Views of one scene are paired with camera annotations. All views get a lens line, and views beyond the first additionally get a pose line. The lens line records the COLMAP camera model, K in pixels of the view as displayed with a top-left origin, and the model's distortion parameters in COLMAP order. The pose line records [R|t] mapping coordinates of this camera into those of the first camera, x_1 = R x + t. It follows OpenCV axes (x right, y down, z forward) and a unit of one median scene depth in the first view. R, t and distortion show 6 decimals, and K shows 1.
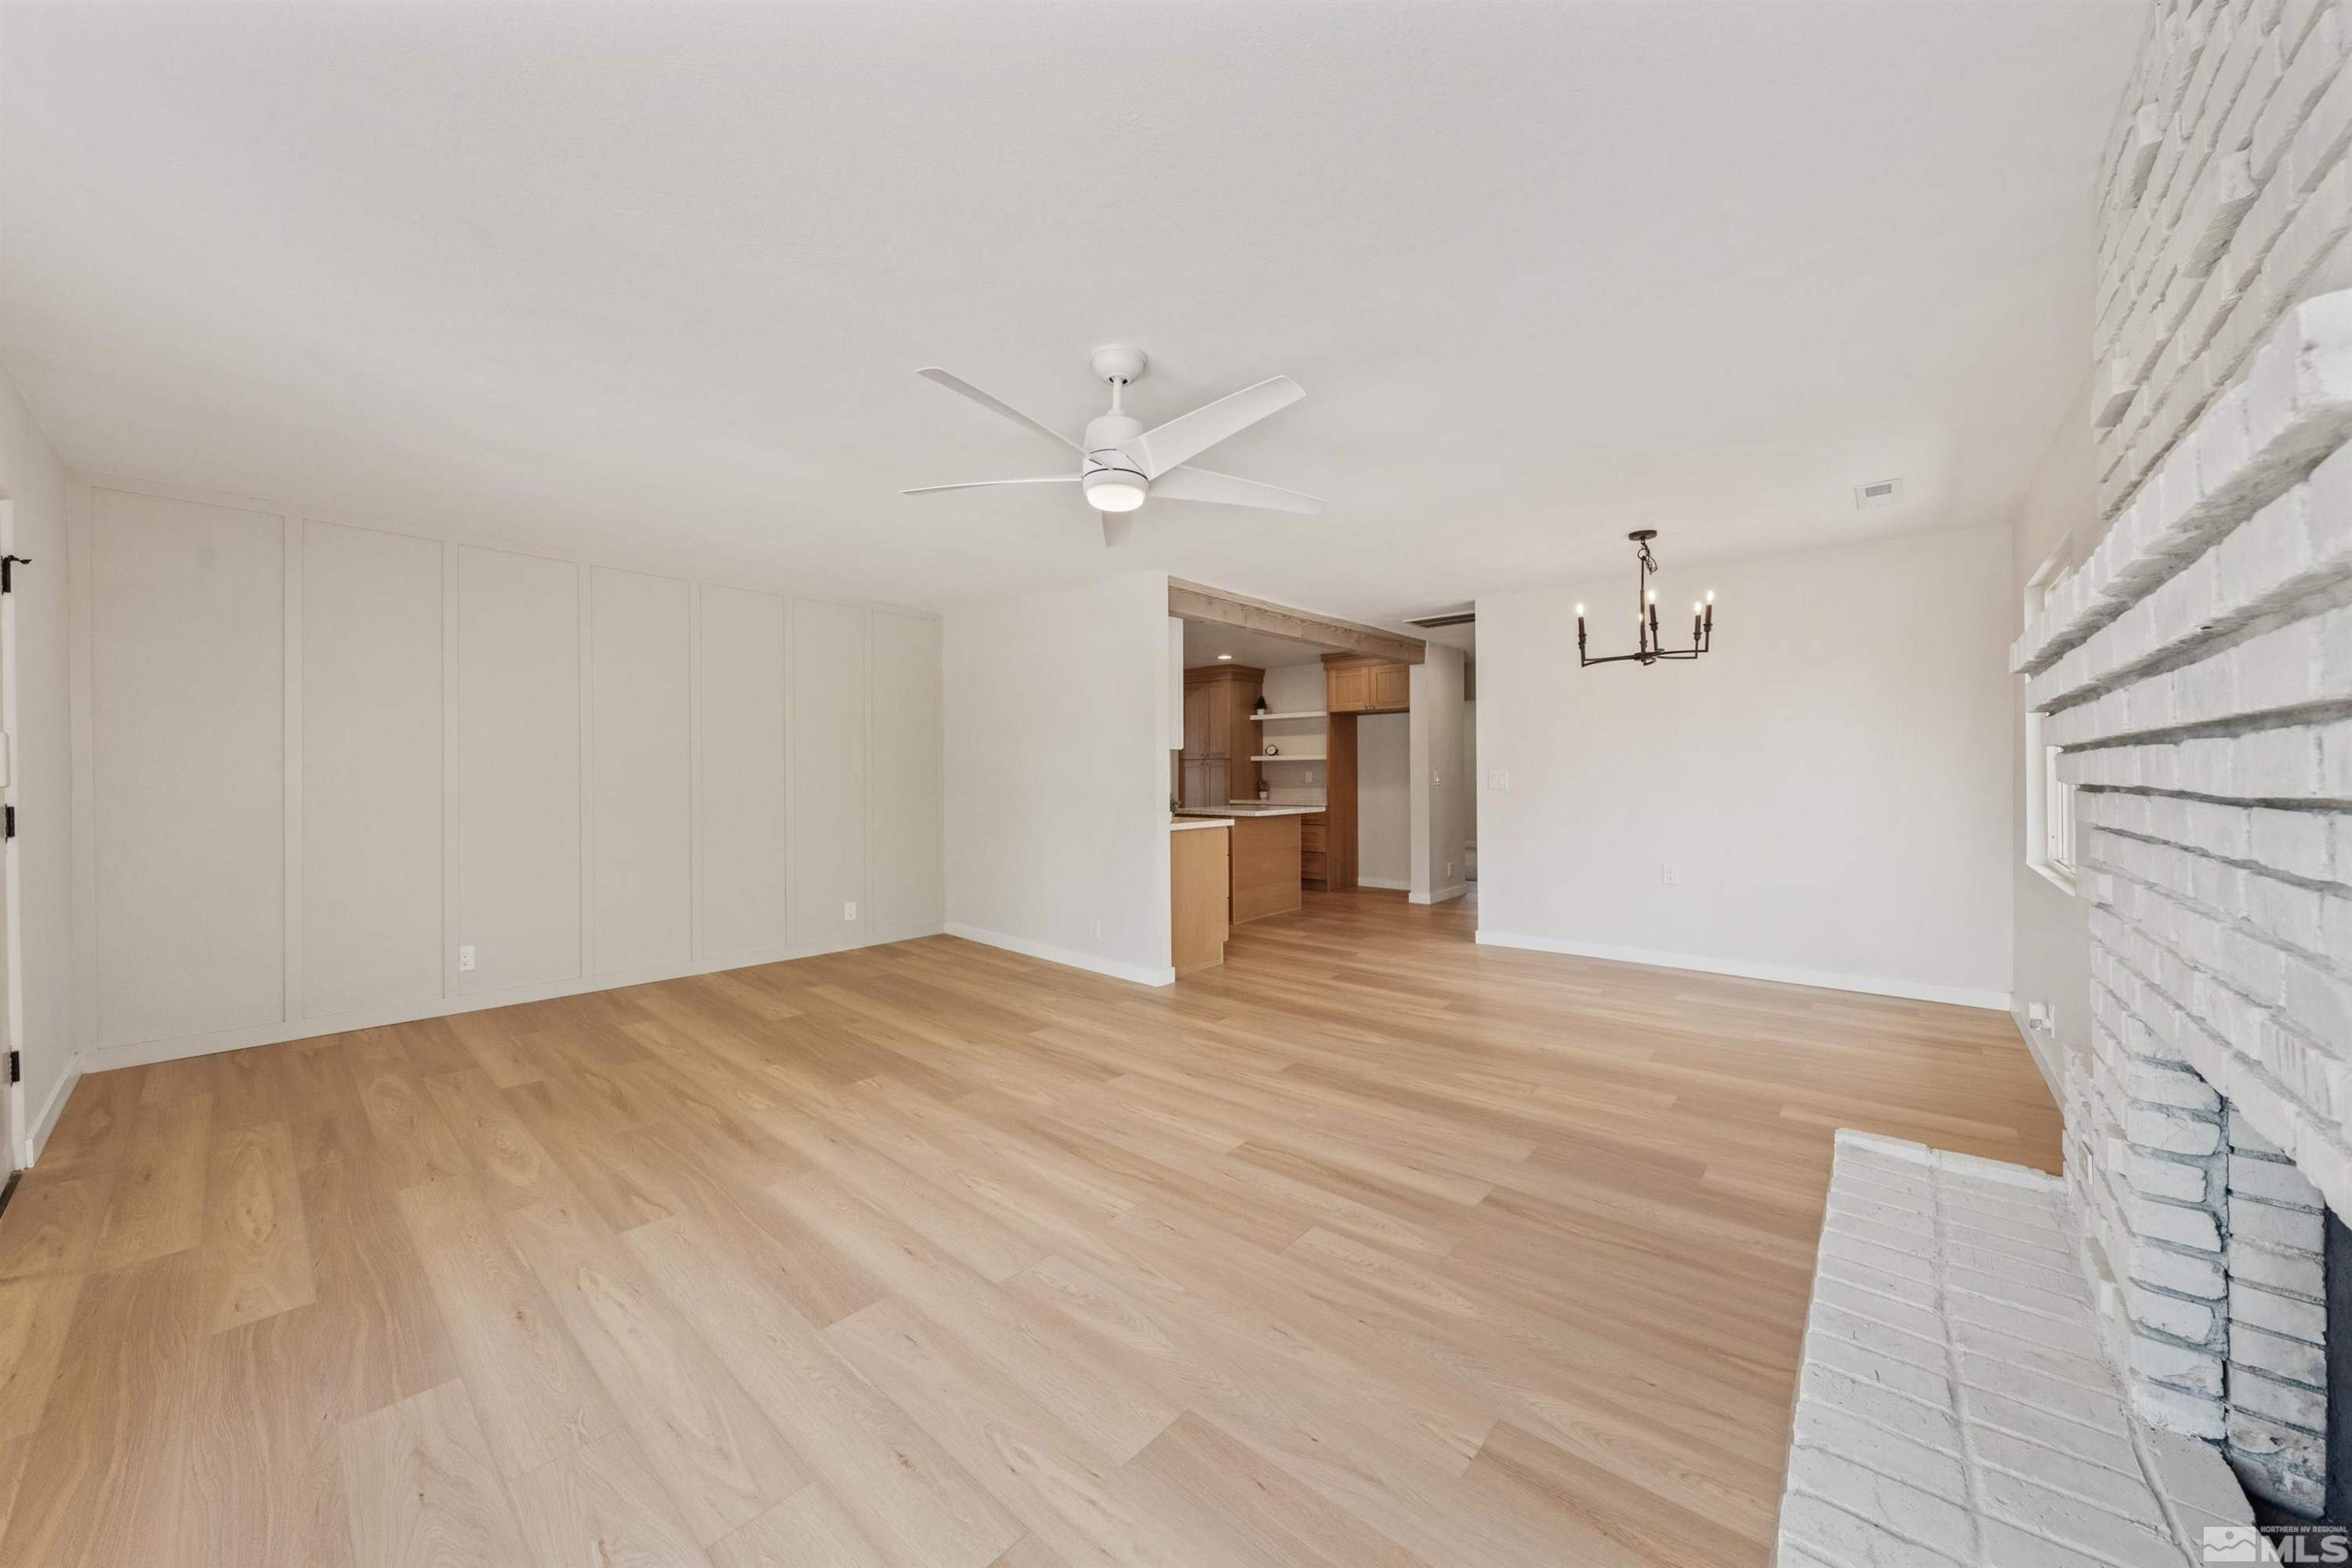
lens RADIAL K [[797.4, 0, 1172.7], [0, 797.4, 779.8], [0, 0, 1]] dist [-0.003052, -0.000331]
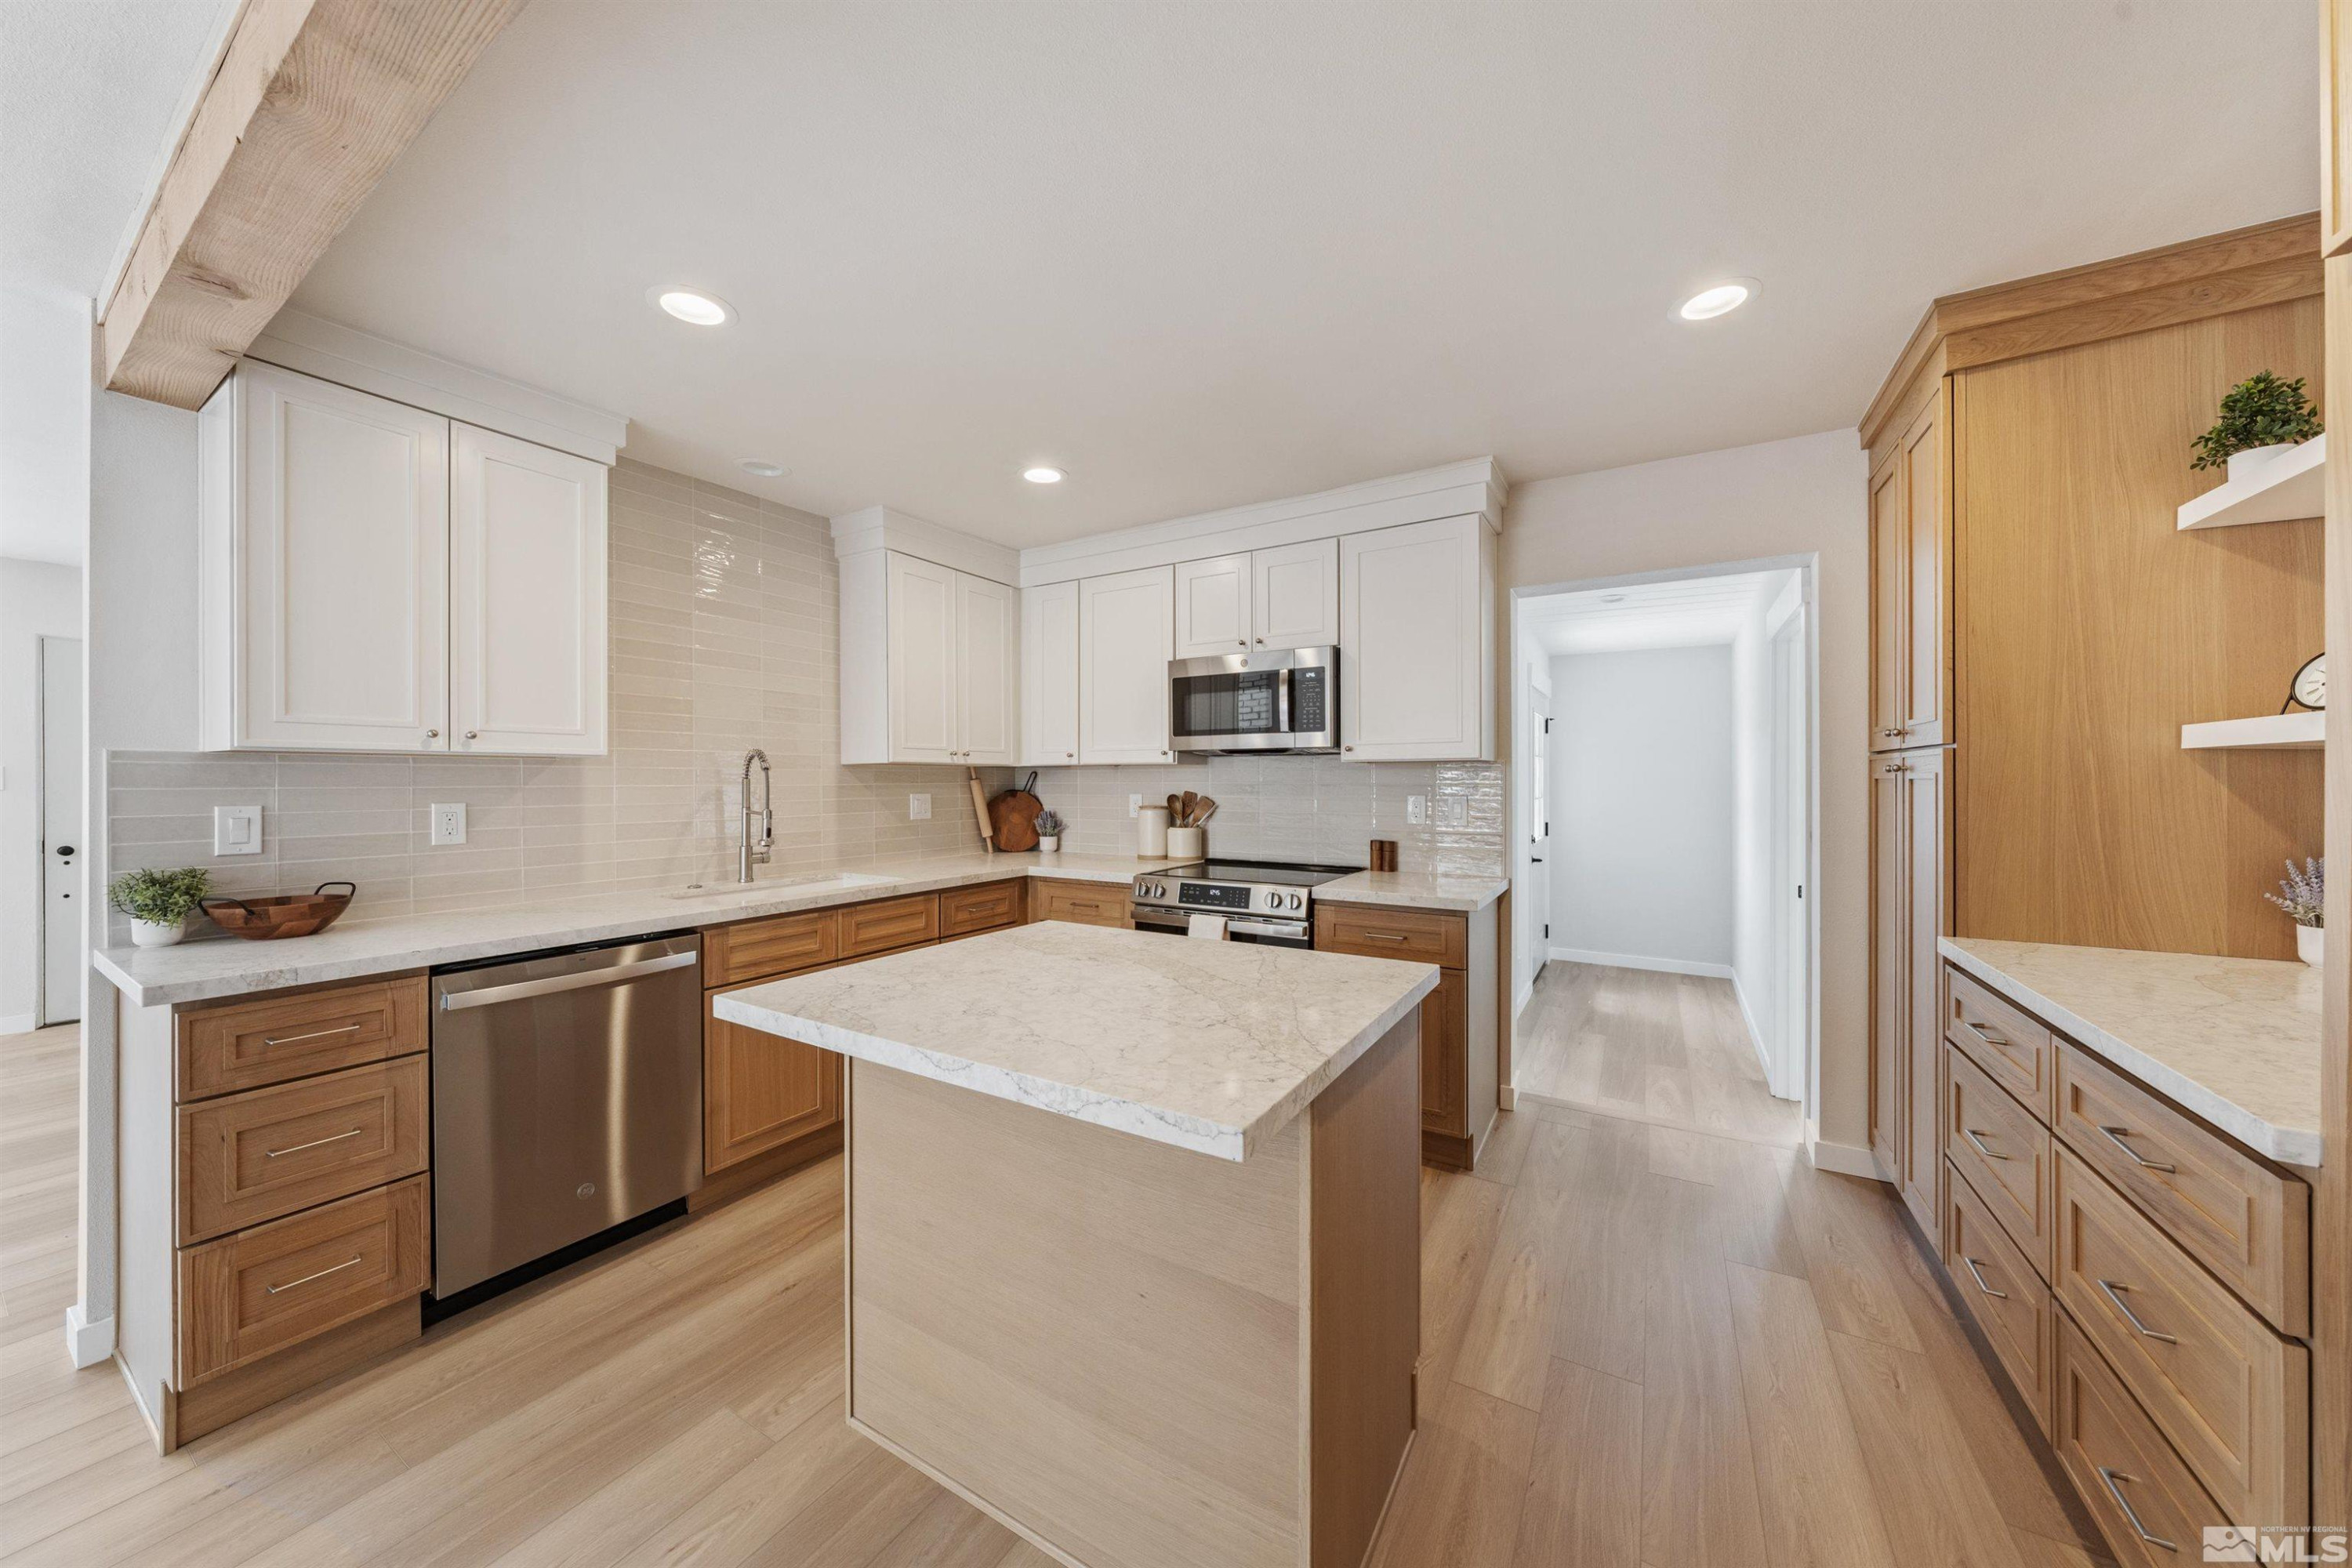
lens RADIAL K [[797.4, 0, 1172.7], [0, 797.4, 779.8], [0, 0, 1]] dist [-0.003052, -0.000331]
pose [[0.172358, 0.001884, -0.985033, 0.683598], [-0.006615, 0.999978, 0.000755, -0.043975], [0.985012, 0.006386, 0.172366, 2.114689]]
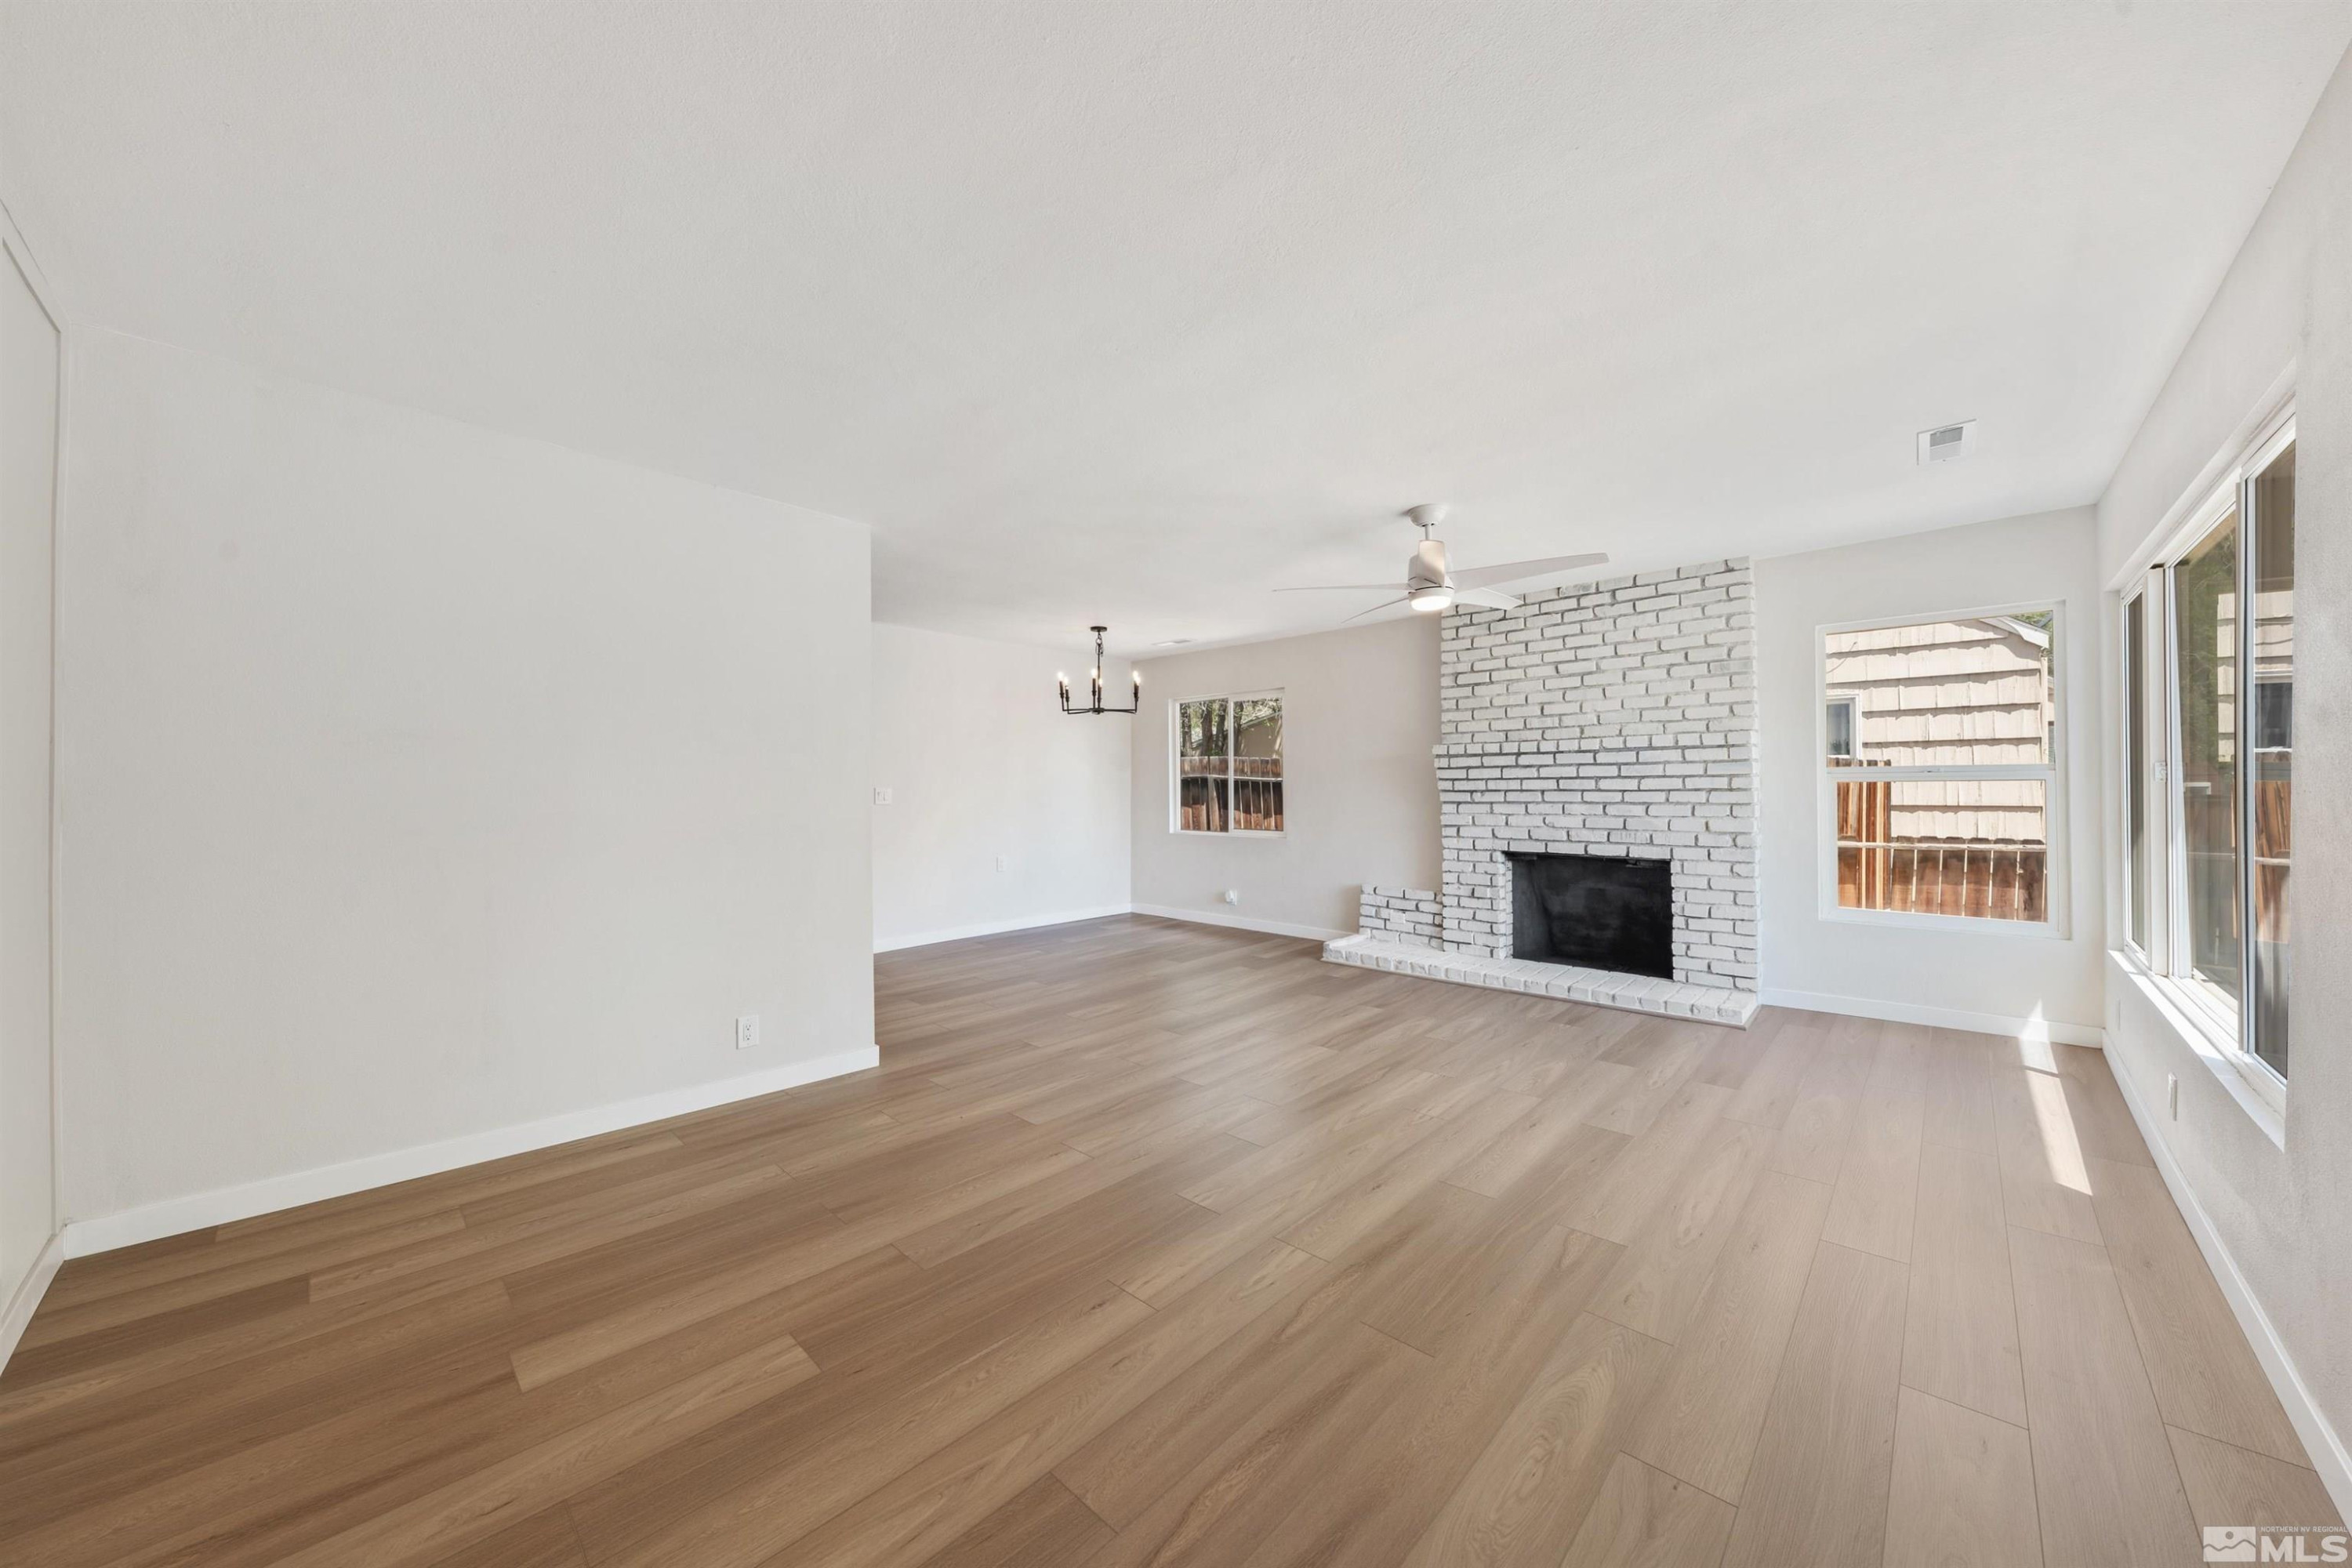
lens RADIAL K [[797.4, 0, 1172.7], [0, 797.4, 779.8], [0, 0, 1]] dist [-0.003052, -0.000331]
pose [[0.071610, 0.013363, 0.997343, -1.111500], [0.012231, 0.999823, -0.014274, -0.001518], [-0.997358, 0.013221, 0.071434, 0.951465]]
